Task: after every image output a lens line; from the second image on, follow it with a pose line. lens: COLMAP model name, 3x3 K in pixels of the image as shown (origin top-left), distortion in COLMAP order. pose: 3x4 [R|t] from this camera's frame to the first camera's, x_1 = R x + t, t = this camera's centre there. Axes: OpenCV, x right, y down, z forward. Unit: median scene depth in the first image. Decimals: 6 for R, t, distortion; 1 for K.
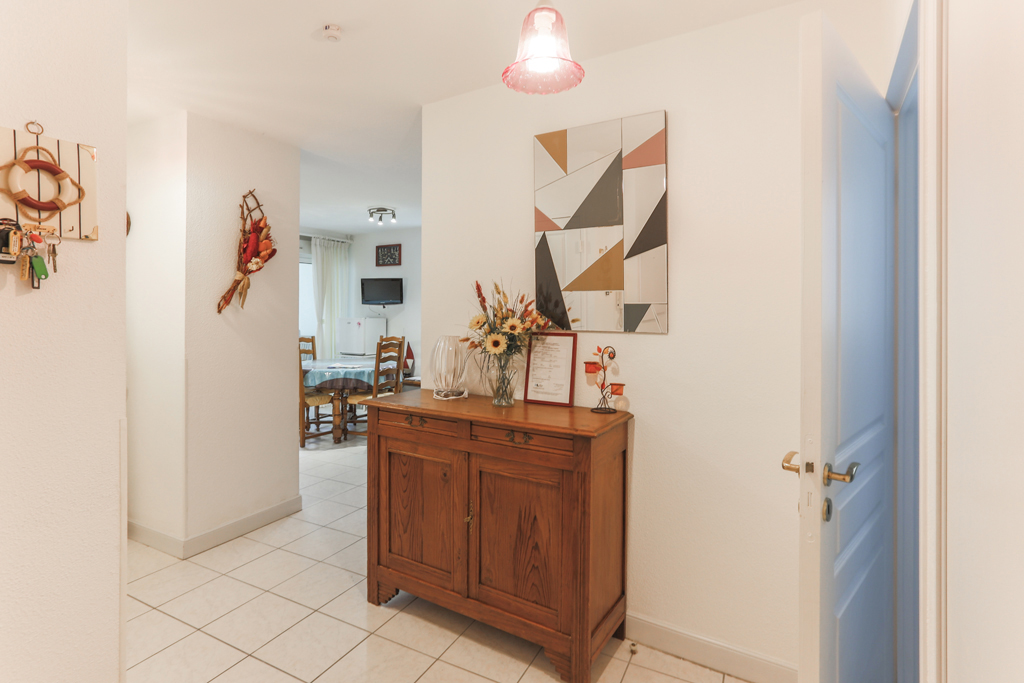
lens RADIAL K [[492.2, 0, 508.6], [0, 492.2, 333.2], [0, 0, 1]] dist [-0.052626, 0.029642]
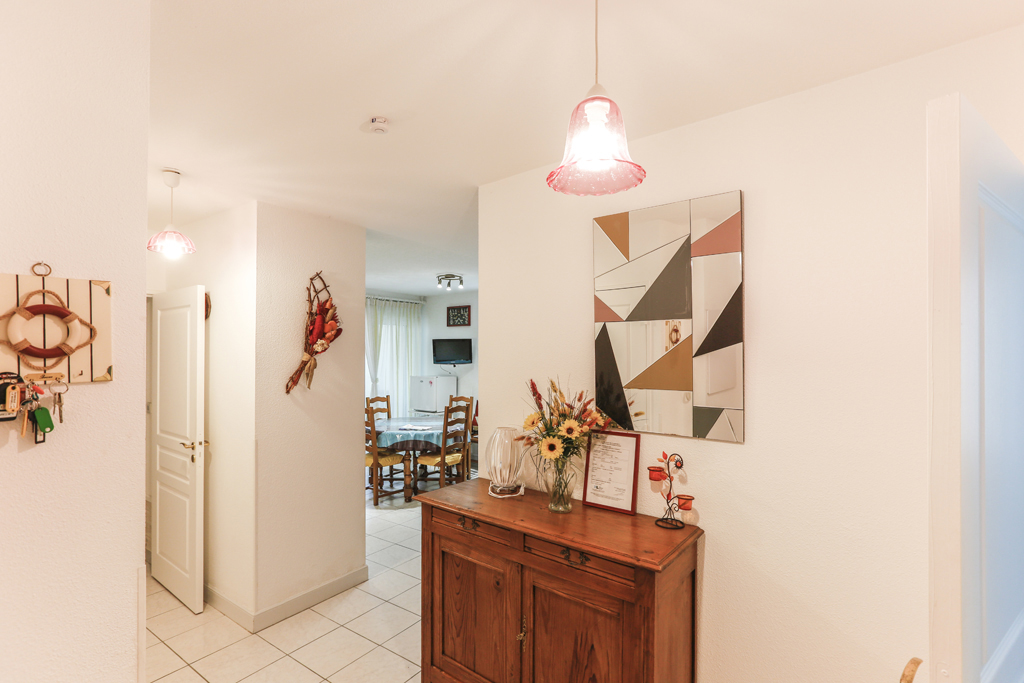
lens RADIAL K [[454.1, 0, 529.2], [0, 454.1, 362.6], [0, 0, 1]] dist [-0.045747, 0.022397]
pose [[0.993852, -0.001934, -0.110701, 0.026711], [0.001276, 0.999981, -0.006012, -0.129693], [0.110710, 0.005833, 0.993836, 0.136137]]
